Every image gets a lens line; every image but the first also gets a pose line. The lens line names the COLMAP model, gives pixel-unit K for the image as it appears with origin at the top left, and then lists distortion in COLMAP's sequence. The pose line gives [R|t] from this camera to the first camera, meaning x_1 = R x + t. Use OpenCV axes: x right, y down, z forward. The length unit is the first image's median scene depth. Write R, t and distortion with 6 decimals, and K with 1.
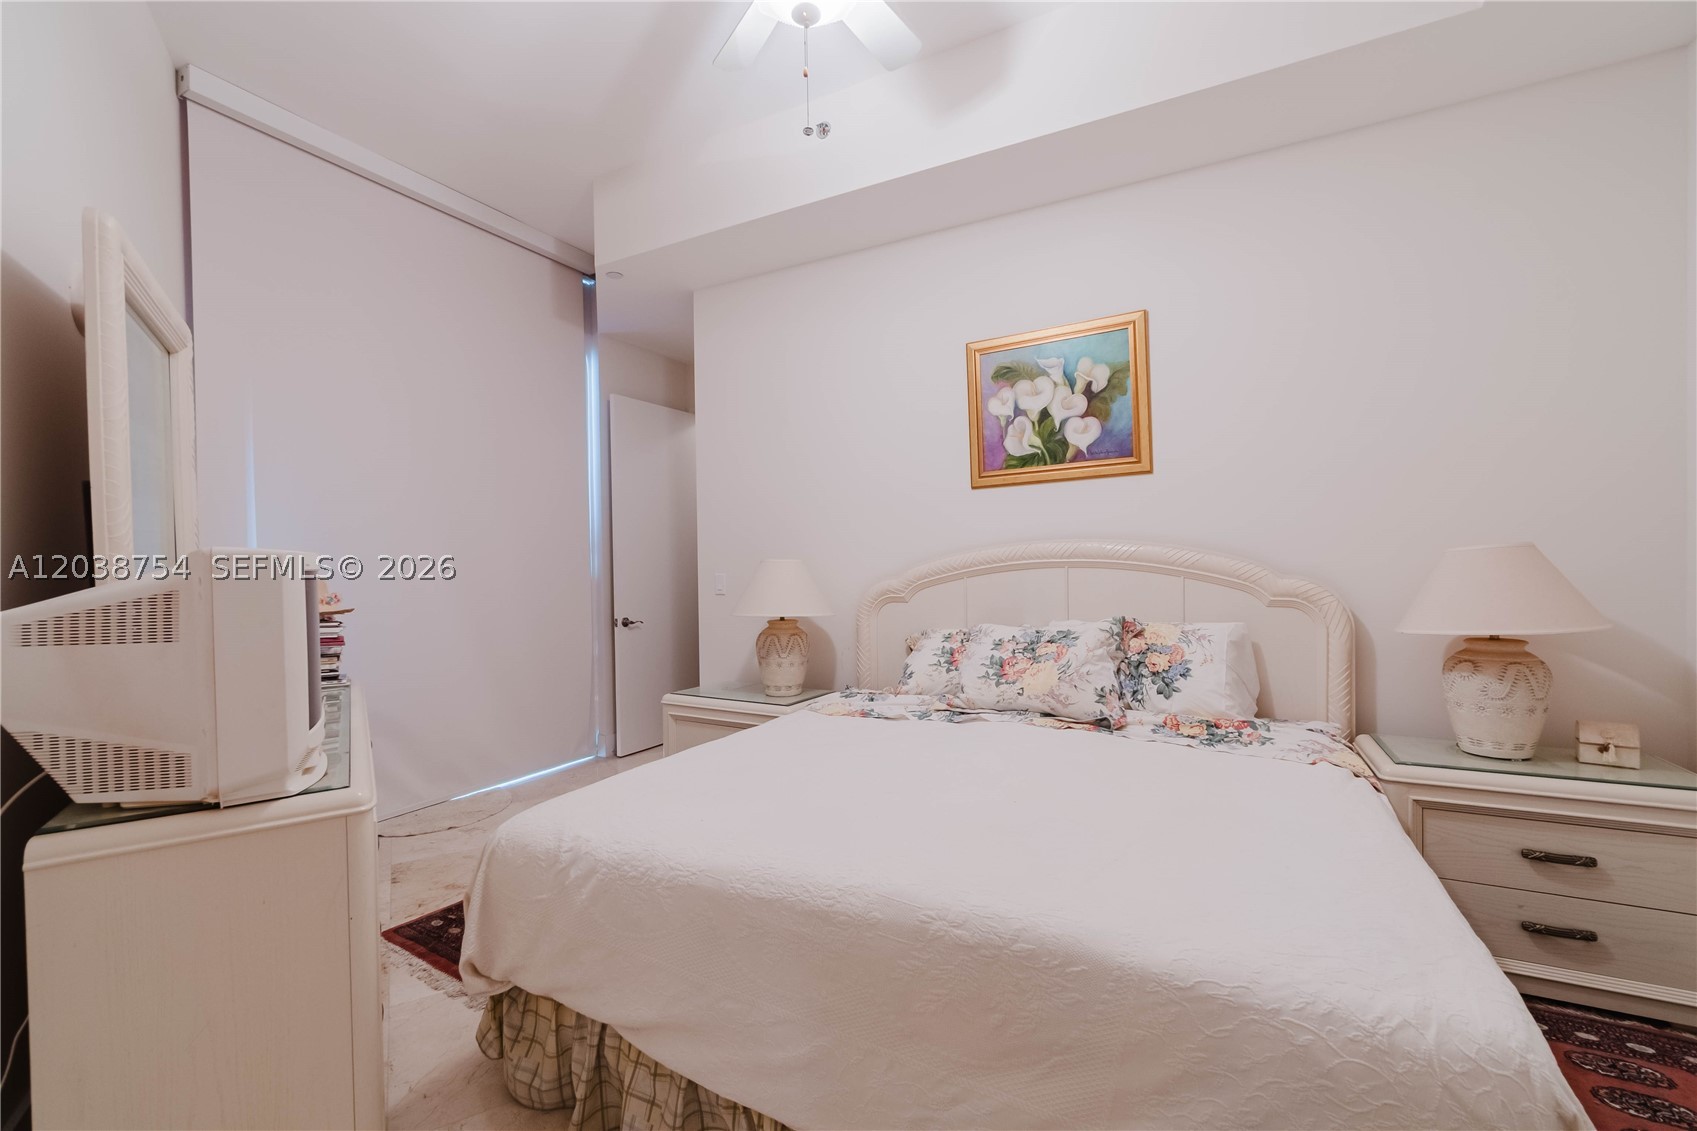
lens RADIAL K [[728.2, 0, 844.2], [0, 728.2, 563.8], [0, 0, 1]] dist [-0.007411, 0.003237]
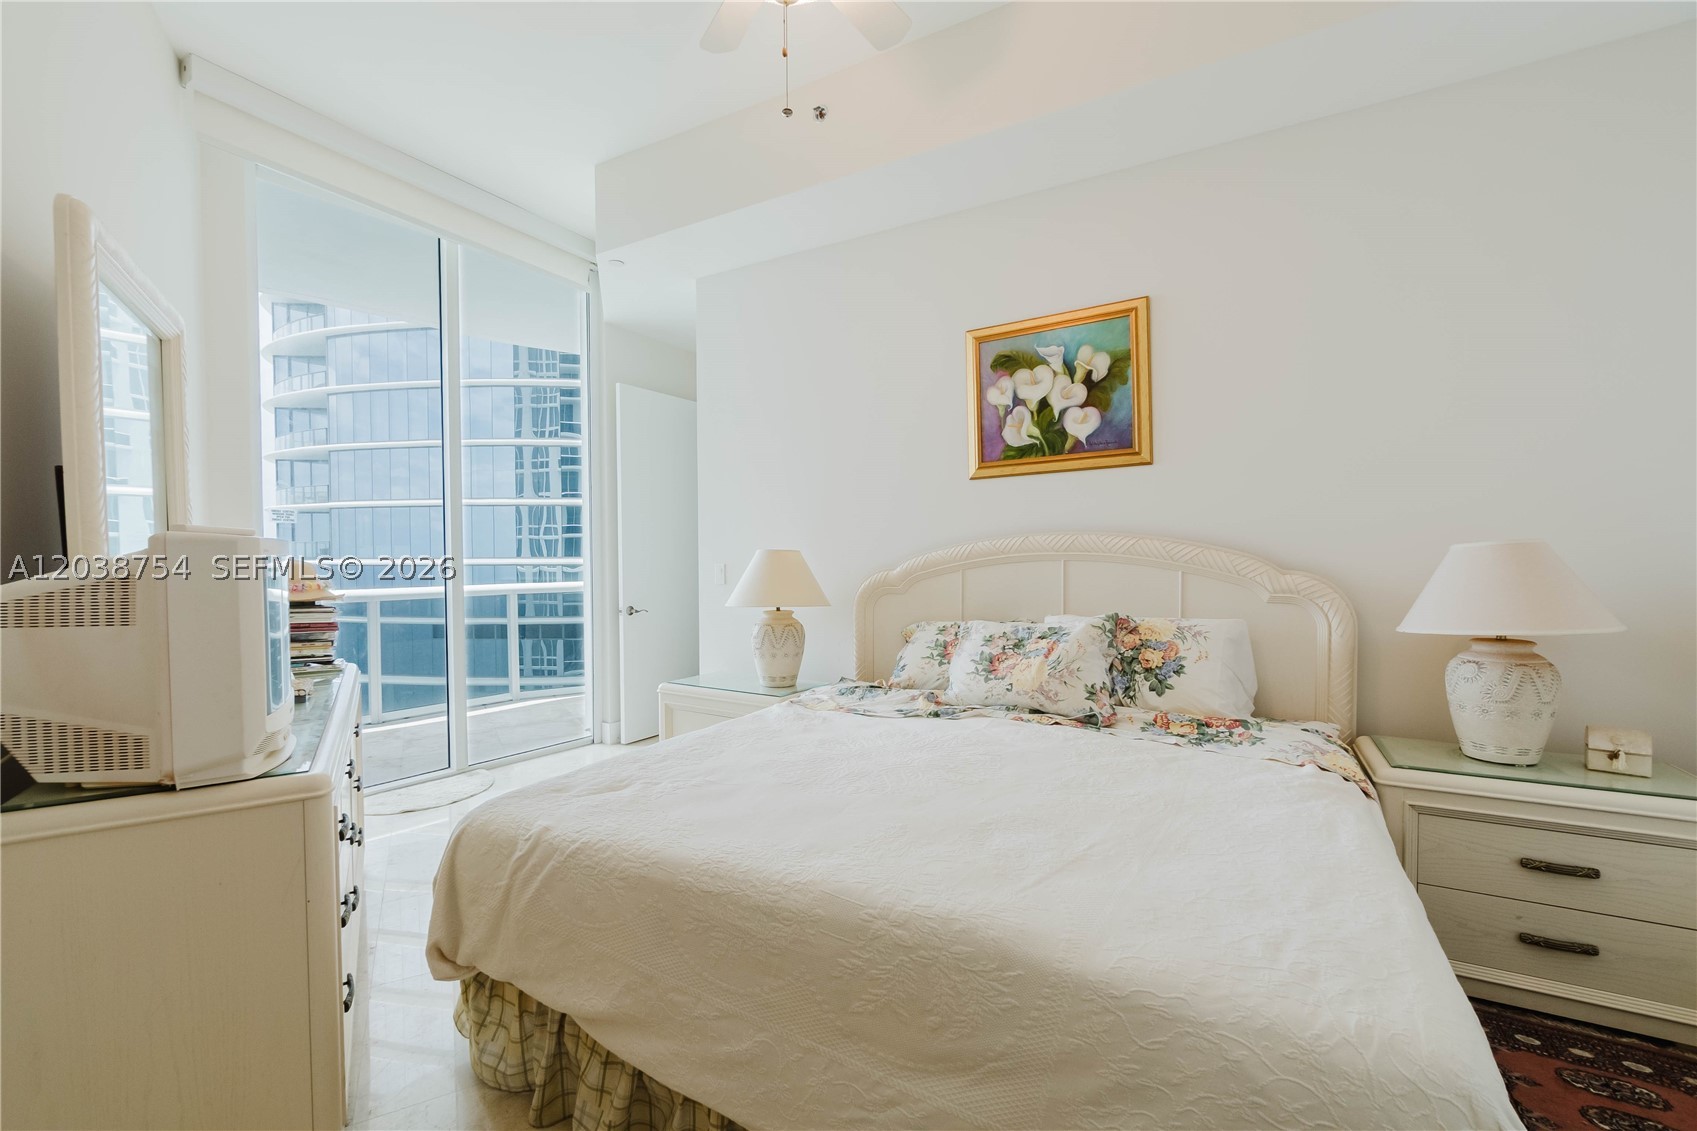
lens RADIAL K [[728.2, 0, 844.9], [0, 728.2, 566.9], [0, 0, 1]] dist [-0.007411, 0.003237]
pose [[0.999442, 0.010188, -0.031808, 0.066977], [-0.009668, 0.999818, 0.016456, 0.000000], [0.031970, -0.016140, 0.999359, 0.016750]]
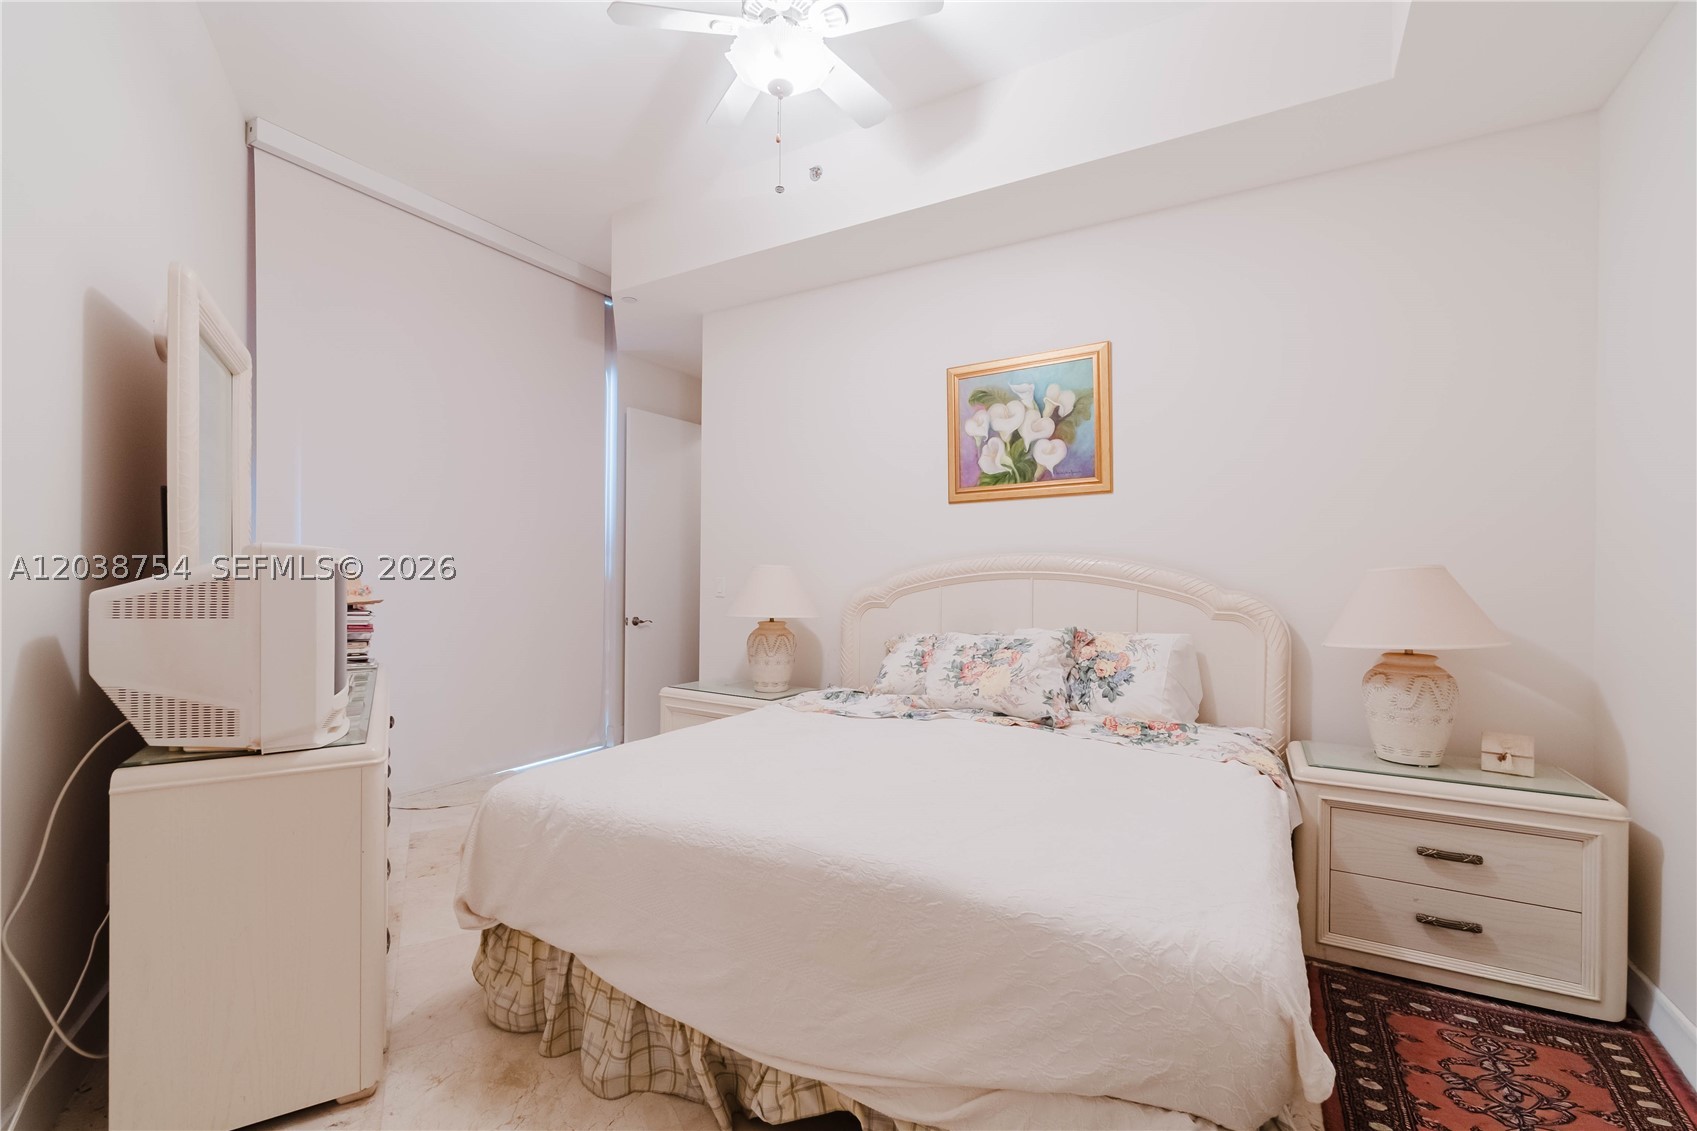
lens RADIAL K [[728.2, 0, 845.0], [0, 728.2, 564.1], [0, 0, 1]] dist [-0.007411, 0.003237]
pose [[0.998904, 0.023608, -0.040428, 0.115028], [-0.024070, 0.999650, -0.010977, 0.002466], [0.040155, 0.011938, 0.999122, -0.130509]]
